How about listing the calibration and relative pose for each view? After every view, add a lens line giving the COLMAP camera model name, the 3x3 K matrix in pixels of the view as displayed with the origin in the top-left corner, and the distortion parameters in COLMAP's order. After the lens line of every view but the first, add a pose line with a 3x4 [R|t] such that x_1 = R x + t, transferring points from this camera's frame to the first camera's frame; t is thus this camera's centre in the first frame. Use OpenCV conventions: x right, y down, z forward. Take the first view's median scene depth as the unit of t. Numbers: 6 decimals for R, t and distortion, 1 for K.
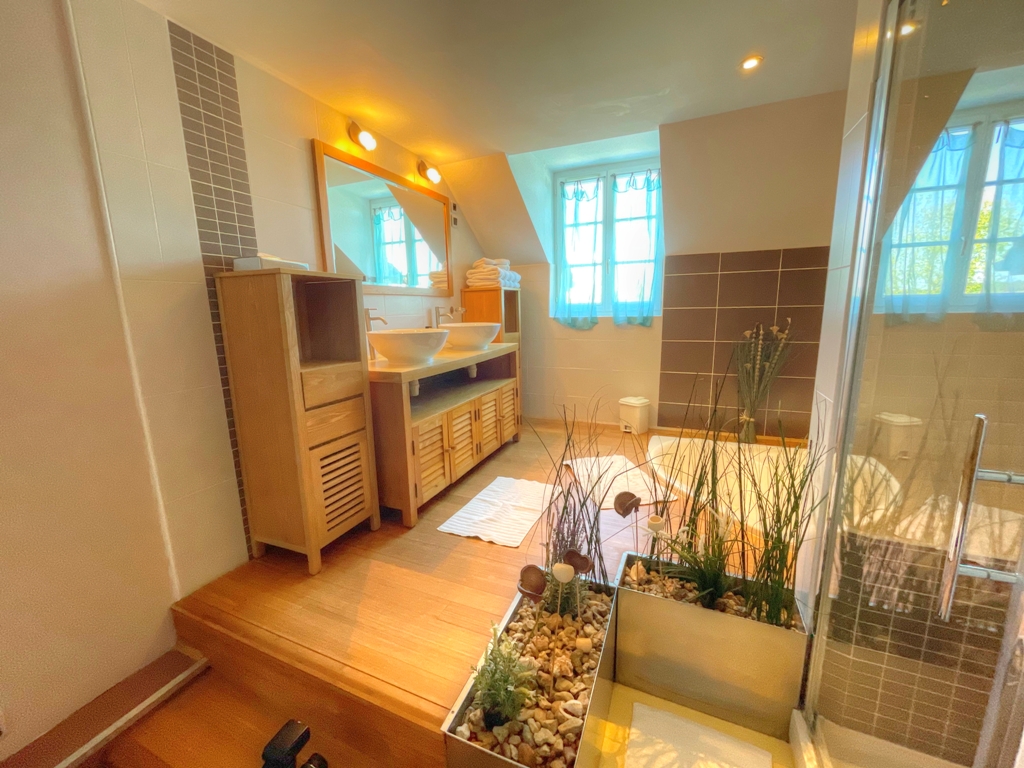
lens RADIAL K [[411.4, 0, 510.3], [0, 411.4, 382.9], [0, 0, 1]] dist [-0.009520, -0.000096]
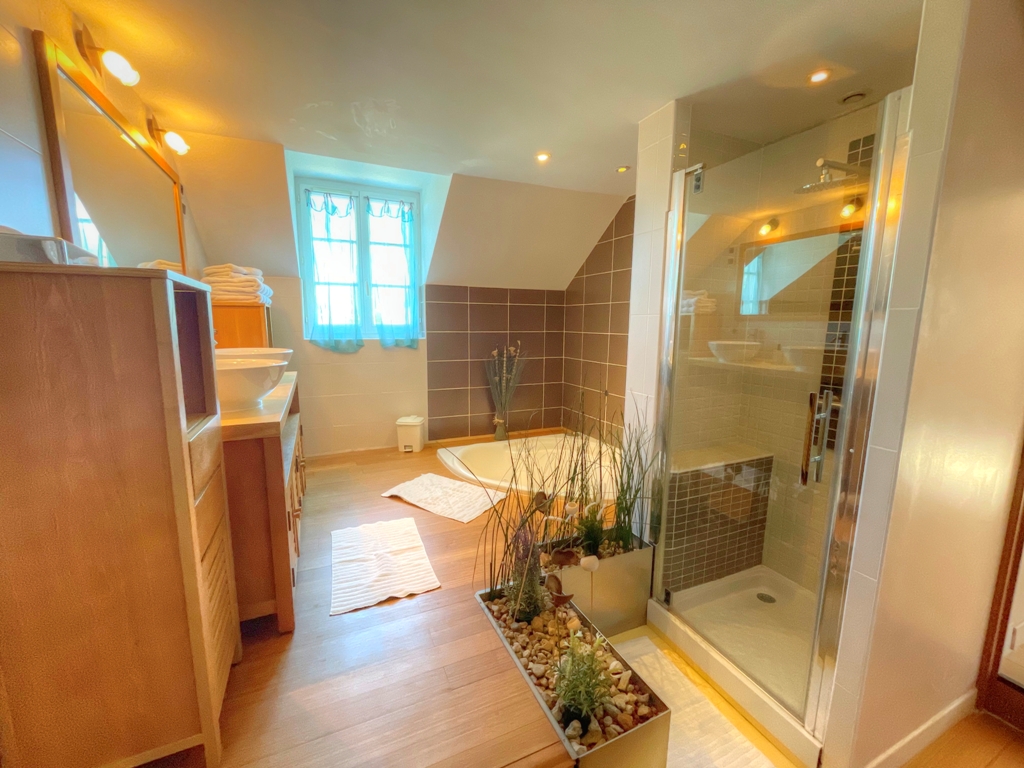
lens RADIAL K [[411.4, 0, 510.3], [0, 411.4, 382.9], [0, 0, 1]] dist [-0.009520, -0.000096]
pose [[0.671664, -0.078039, 0.736734, -0.288819], [0.107731, 0.994155, 0.007090, -0.030560], [-0.732981, 0.074607, 0.676145, 0.110821]]
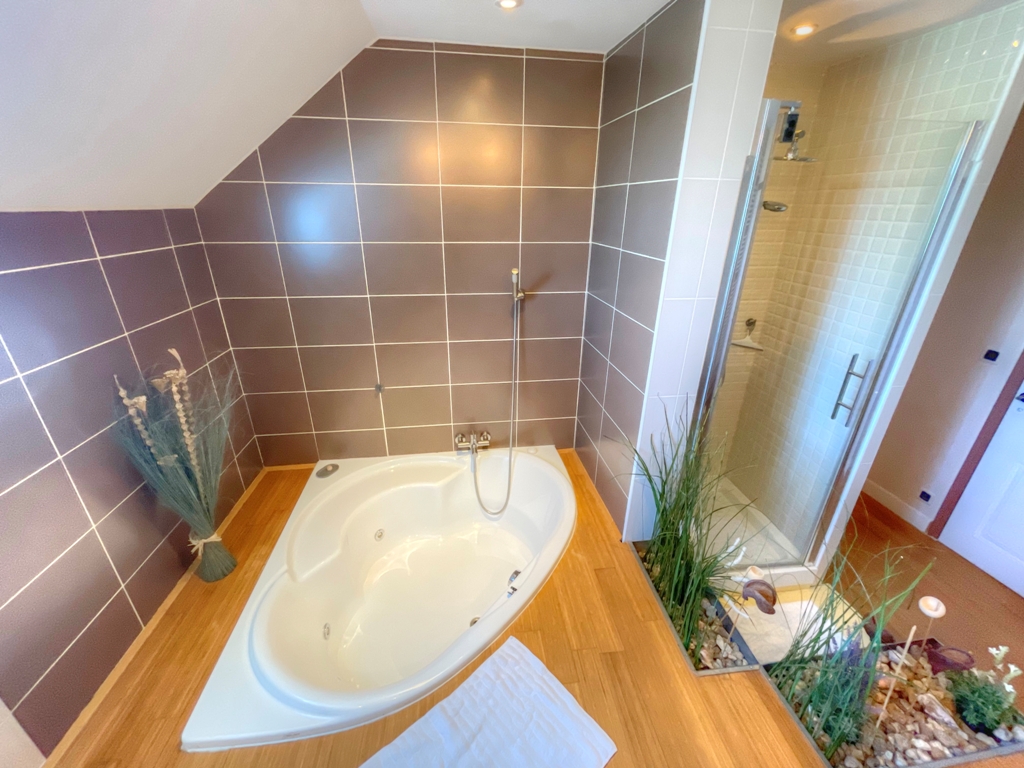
lens RADIAL K [[411.4, 0, 510.3], [0, 411.4, 382.9], [0, 0, 1]] dist [-0.009520, -0.000096]
pose [[-0.532386, -0.313629, 0.786258, 0.015054], [0.153733, 0.877564, 0.454145, -0.255205], [-0.832425, 0.362654, -0.418987, 0.758772]]
